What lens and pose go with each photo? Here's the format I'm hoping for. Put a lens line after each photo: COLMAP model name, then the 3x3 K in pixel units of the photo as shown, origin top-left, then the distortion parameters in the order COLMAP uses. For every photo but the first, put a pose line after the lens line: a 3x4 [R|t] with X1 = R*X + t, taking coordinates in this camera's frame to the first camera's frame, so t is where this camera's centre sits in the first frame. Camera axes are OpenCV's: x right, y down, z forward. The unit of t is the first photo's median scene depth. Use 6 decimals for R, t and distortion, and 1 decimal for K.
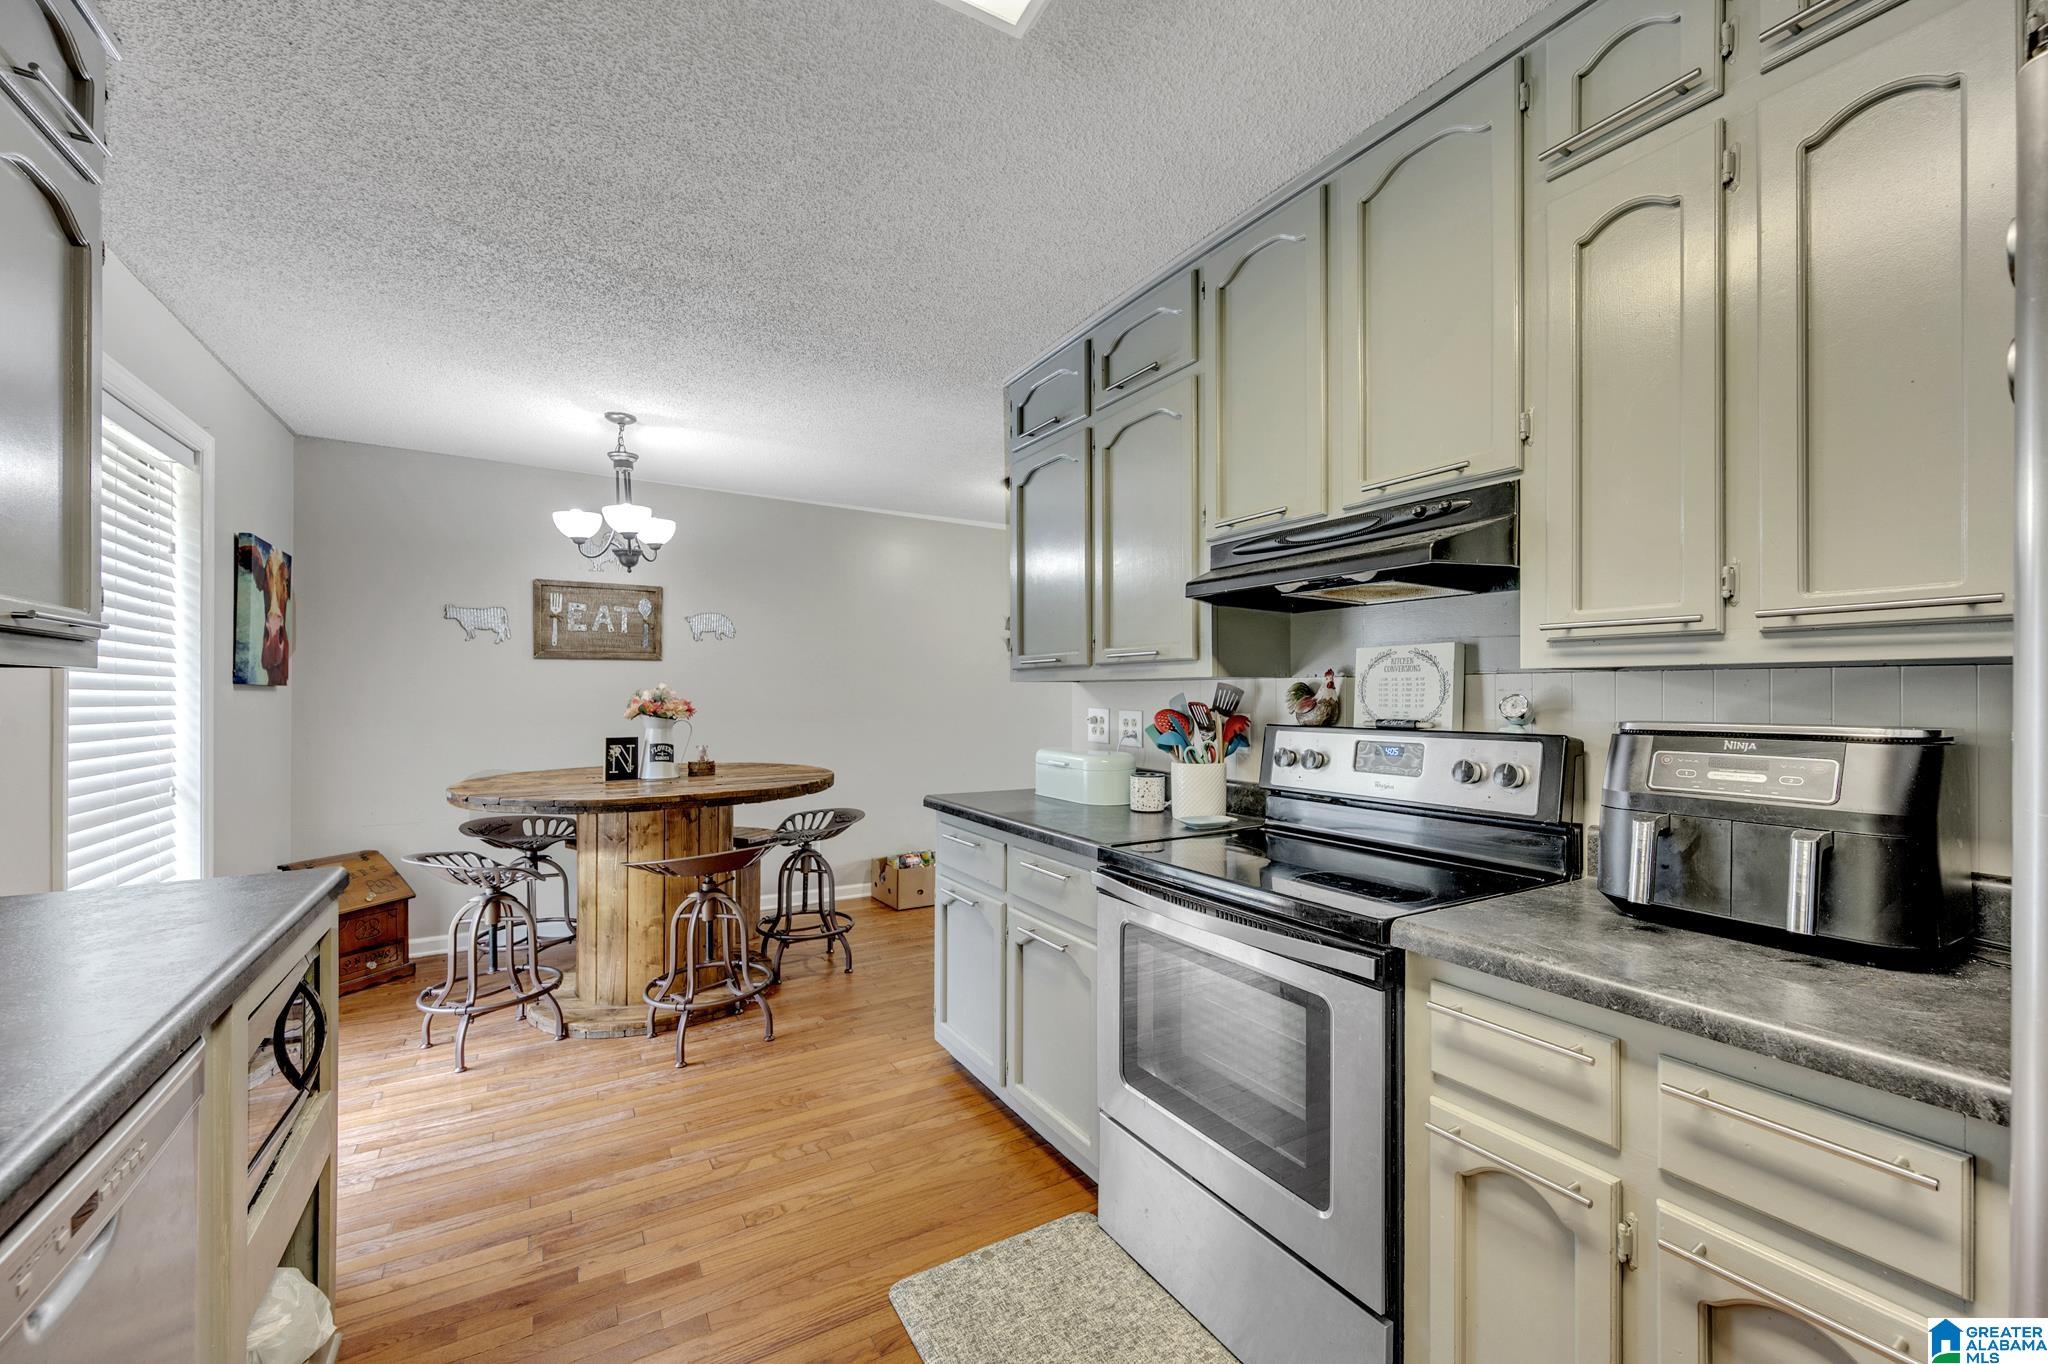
lens RADIAL K [[818.8, 0, 1036.8], [0, 818.8, 695.3], [0, 0, 1]] dist [-0.002326, -0.000629]
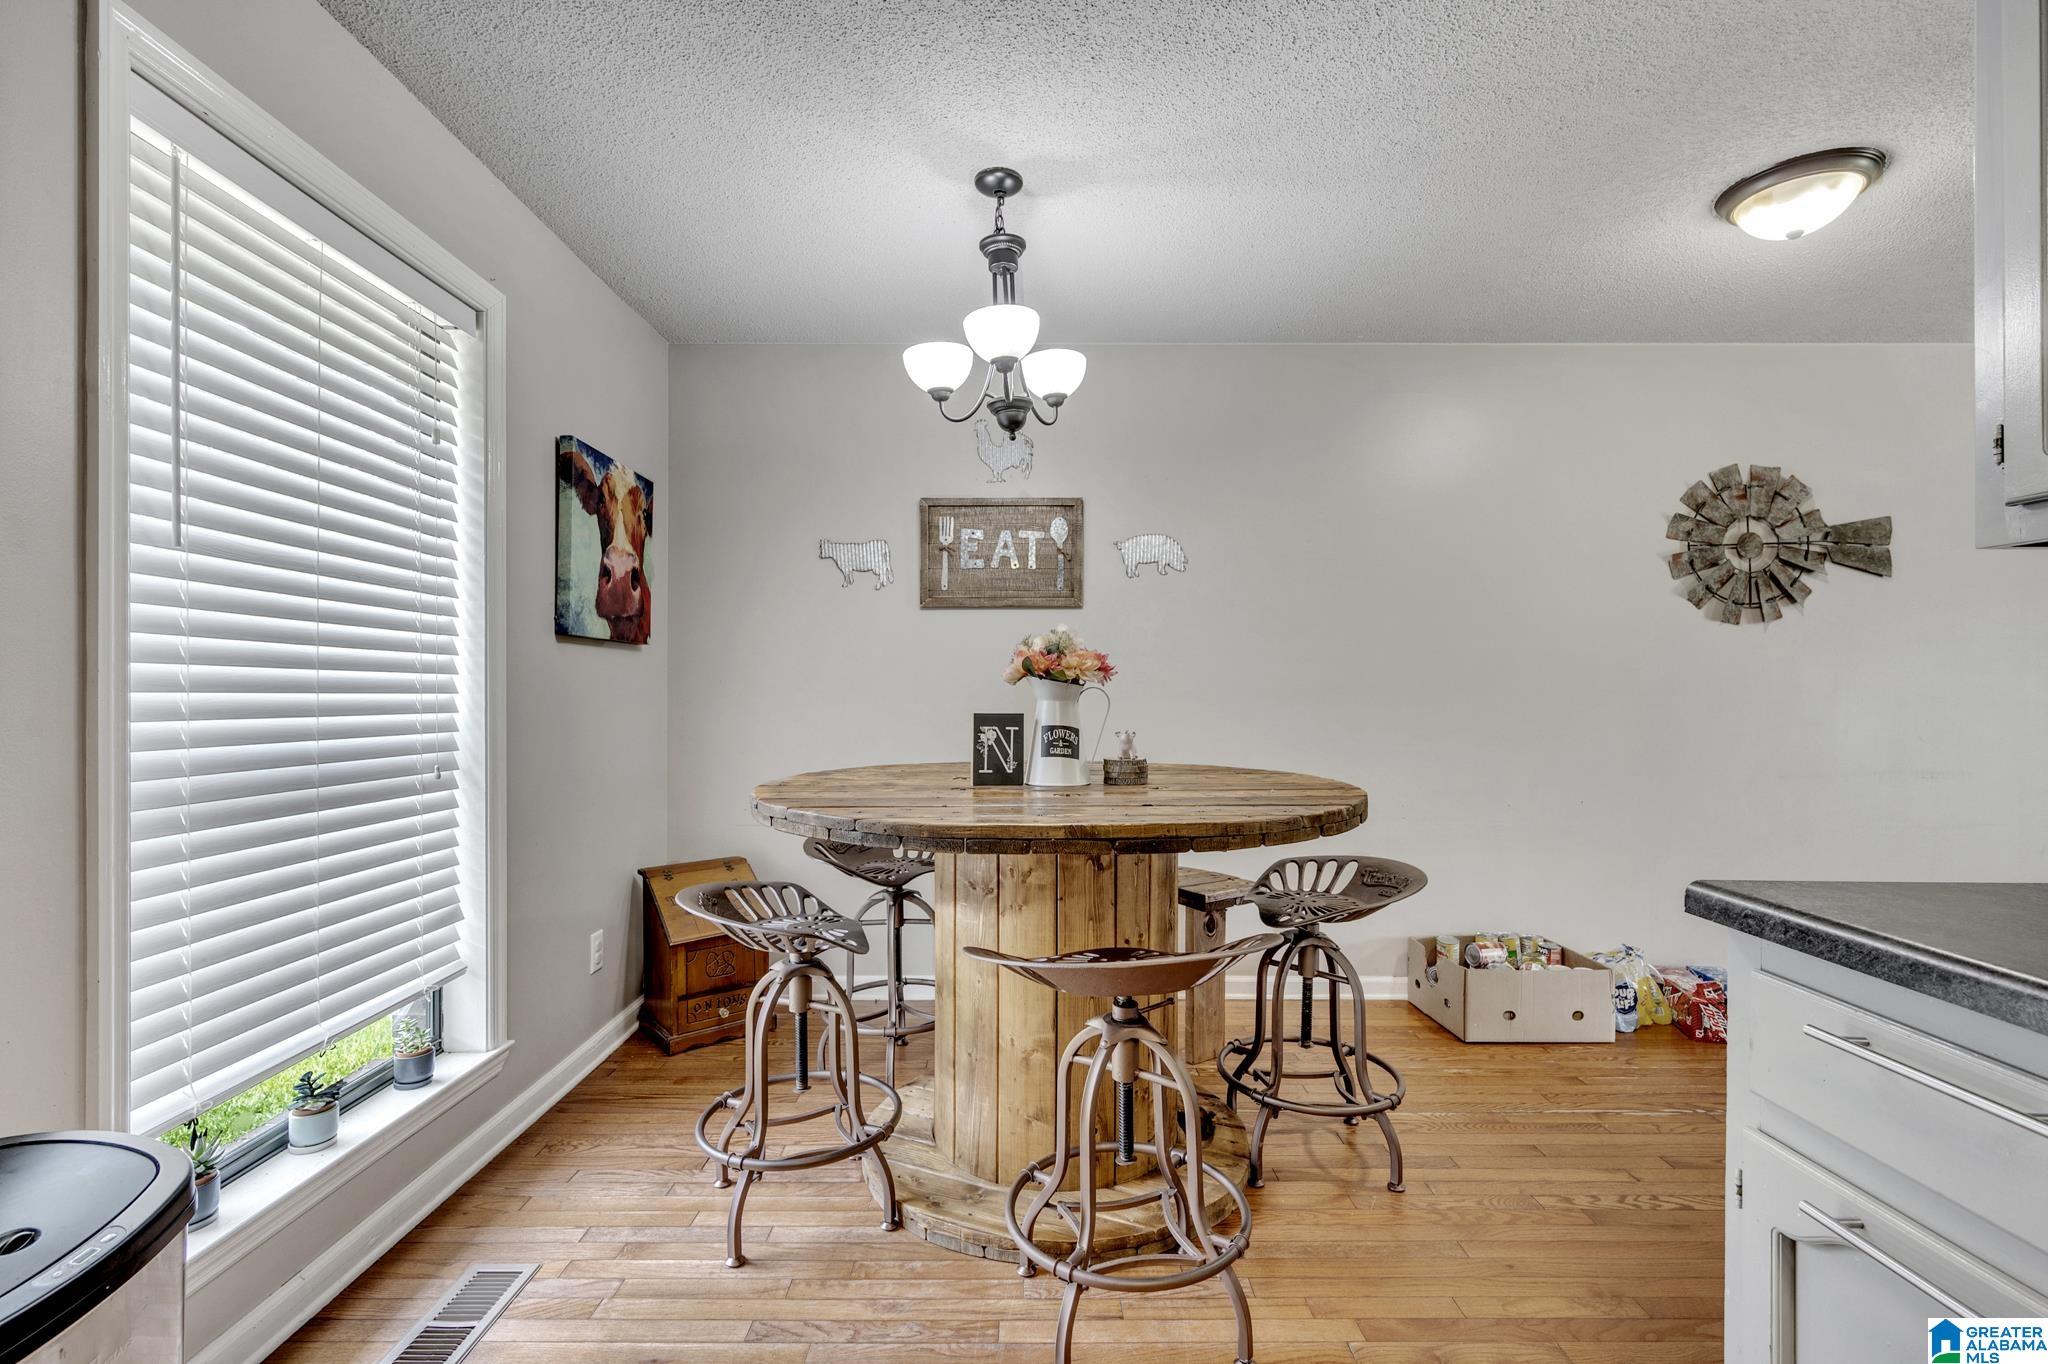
lens RADIAL K [[818.8, 0, 1036.8], [0, 818.8, 695.3], [0, 0, 1]] dist [-0.002326, -0.000629]
pose [[0.852497, -0.002477, -0.522727, -0.171341], [-0.000712, 0.999982, -0.005900, 0.041282], [0.522732, 0.005402, 0.852480, 0.504117]]
